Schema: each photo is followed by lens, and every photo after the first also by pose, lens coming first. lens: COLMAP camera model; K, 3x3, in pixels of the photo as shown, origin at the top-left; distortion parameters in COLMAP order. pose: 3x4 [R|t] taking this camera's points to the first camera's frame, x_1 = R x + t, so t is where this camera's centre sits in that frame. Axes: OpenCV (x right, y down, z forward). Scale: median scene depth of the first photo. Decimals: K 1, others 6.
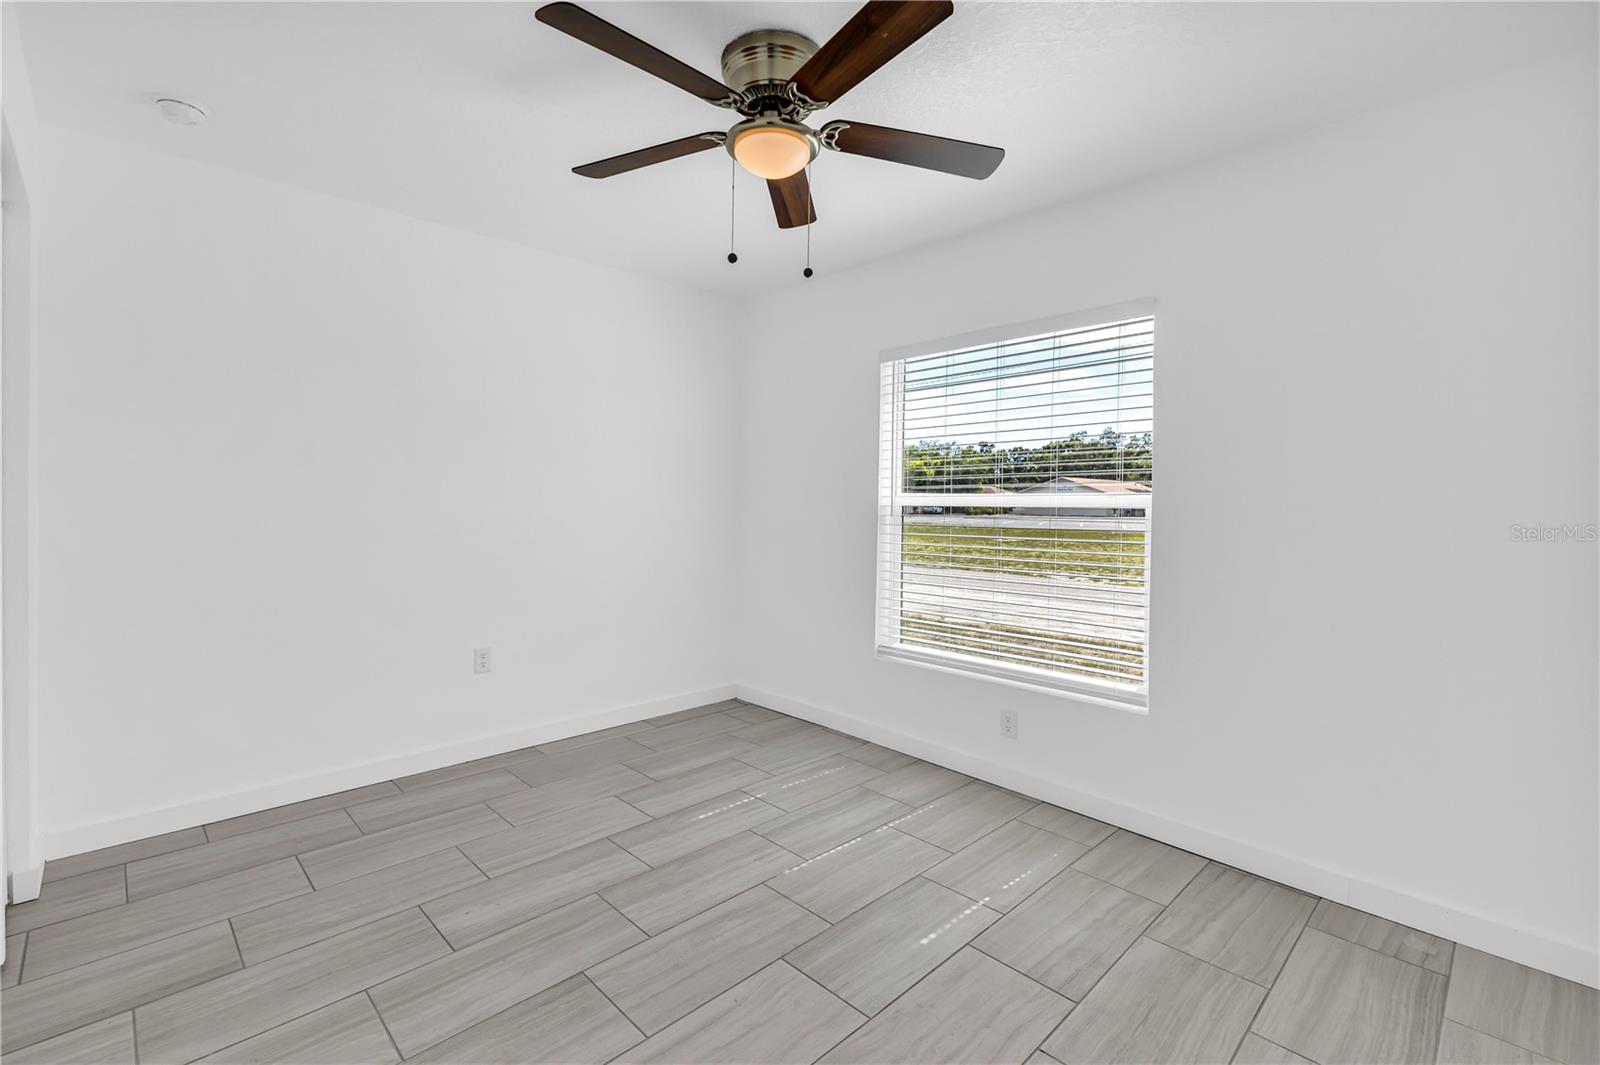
lens RADIAL K [[710.3, 0, 794.6], [0, 710.3, 520.2], [0, 0, 1]] dist [0.004032, 0.000341]
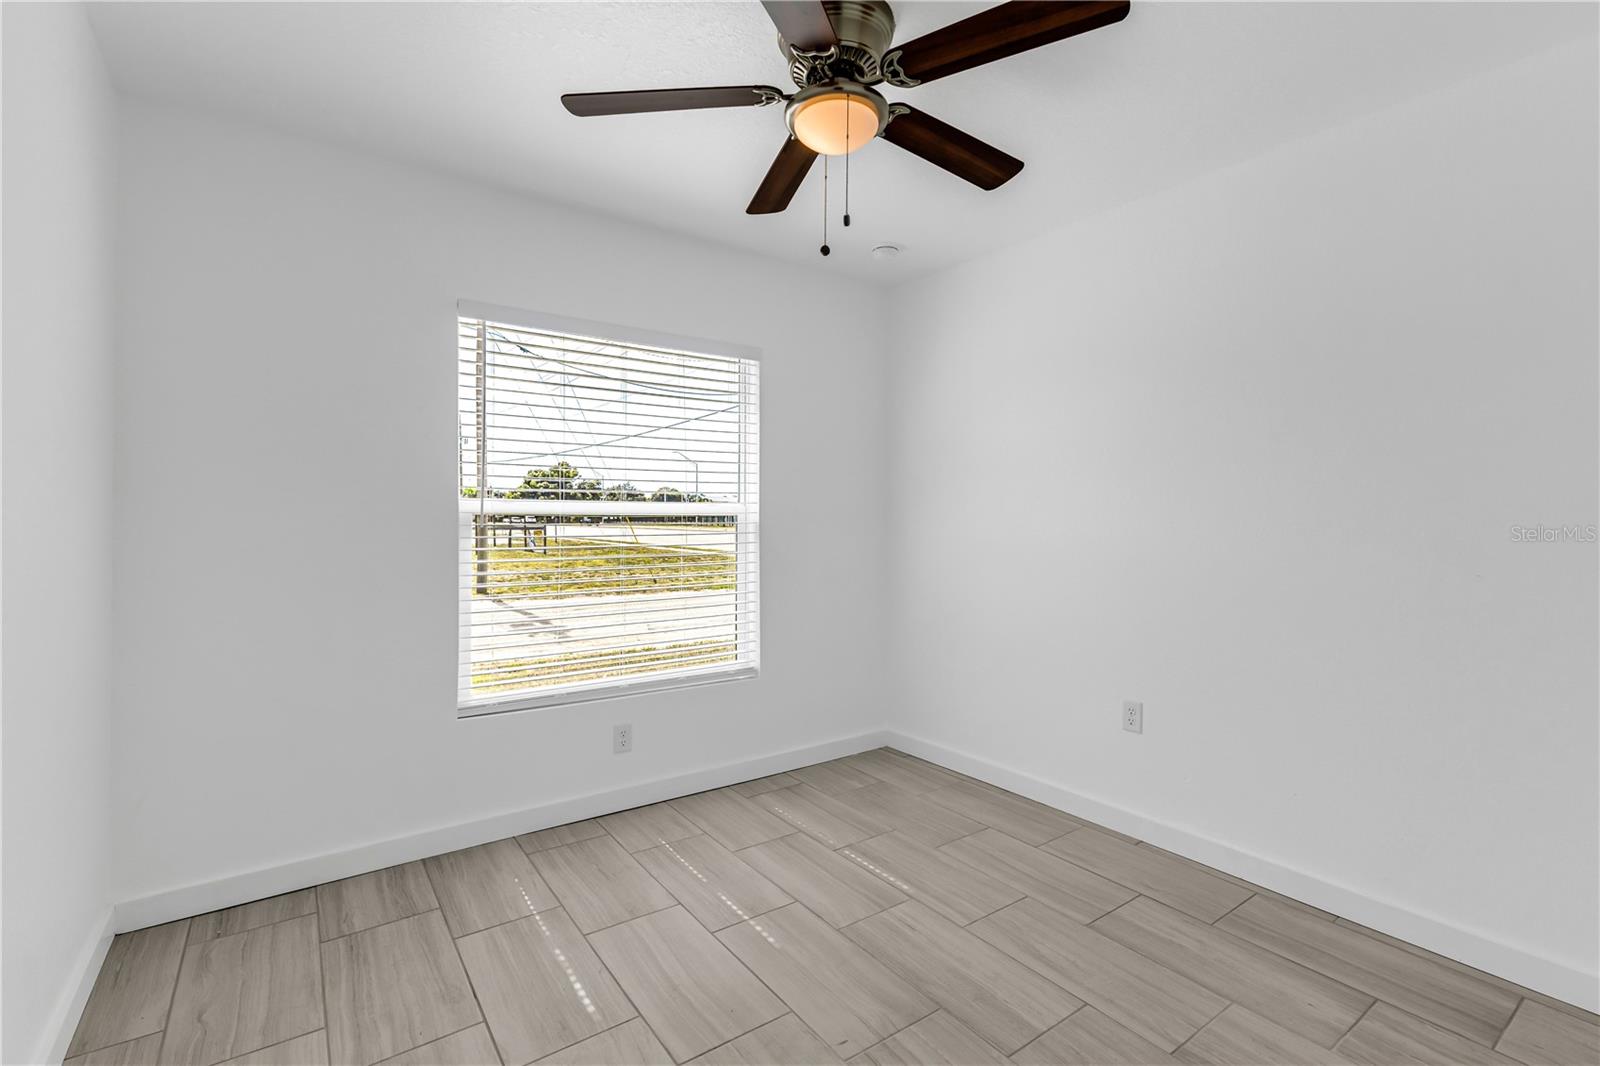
lens RADIAL K [[722.5, 0, 808.2], [0, 722.5, 501.0], [0, 0, 1]] dist [0.002493, 0.000155]
pose [[0.136414, 0.027377, 0.990274, -0.931501], [0.016024, 0.999426, -0.029838, -0.014585], [-0.990522, 0.019938, 0.135897, 0.973762]]
